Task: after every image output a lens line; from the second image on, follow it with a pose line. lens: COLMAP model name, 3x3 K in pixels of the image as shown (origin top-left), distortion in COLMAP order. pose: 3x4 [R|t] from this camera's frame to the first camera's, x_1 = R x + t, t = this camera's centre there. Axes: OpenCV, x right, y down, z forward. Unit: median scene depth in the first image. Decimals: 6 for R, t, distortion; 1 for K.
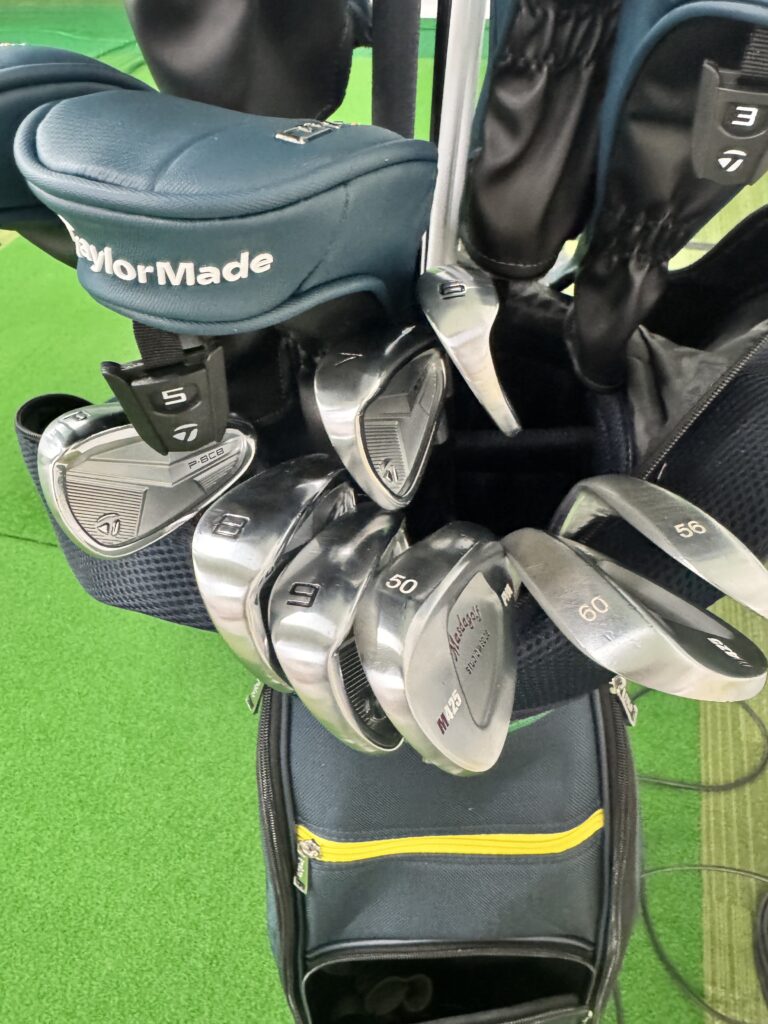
lens RADIAL K [[742.7, 0, 381.4], [0, 742.7, 470.3], [0, 0, 1]] dist [-0.005130, 0.000369]
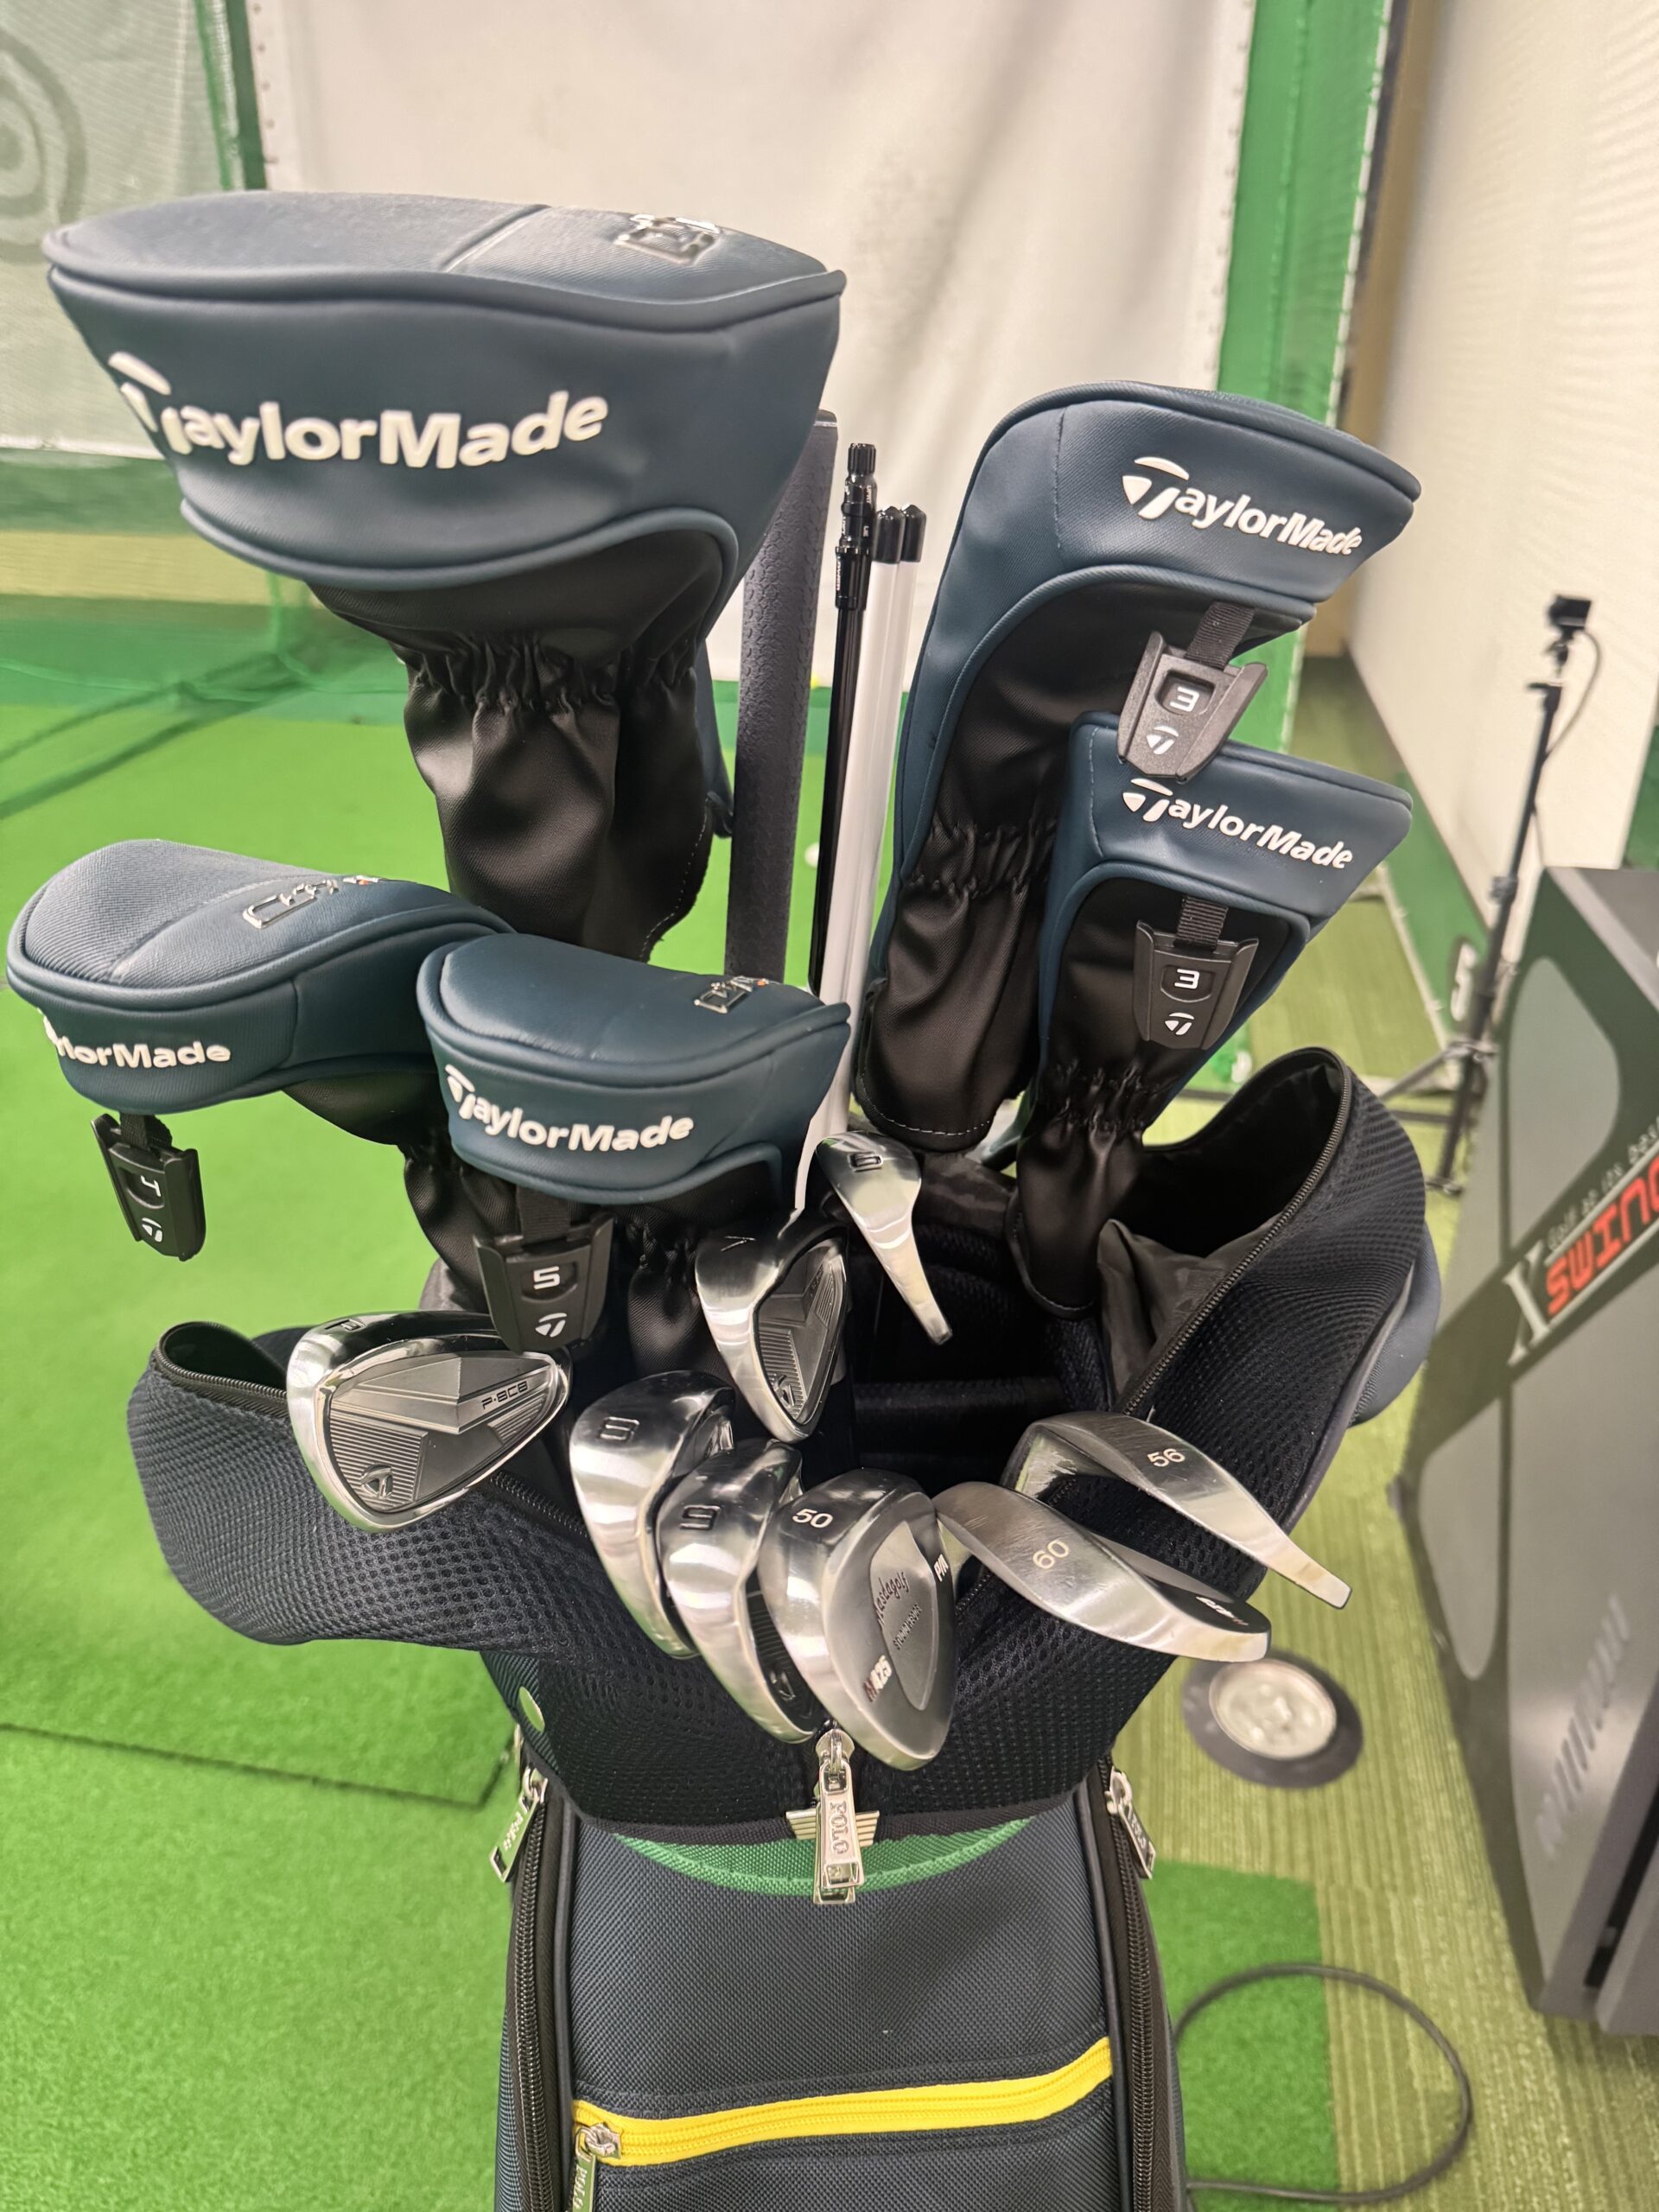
lens RADIAL K [[1635.1, 0, 829.5], [0, 1635.1, 1106.0], [0, 0, 1]] dist [0.001508, -0.019916]
pose [[0.992804, 0.020273, 0.118022, -0.078764], [0.013401, 0.960565, -0.277733, 0.099083], [-0.118998, 0.277316, 0.953381, -0.367146]]
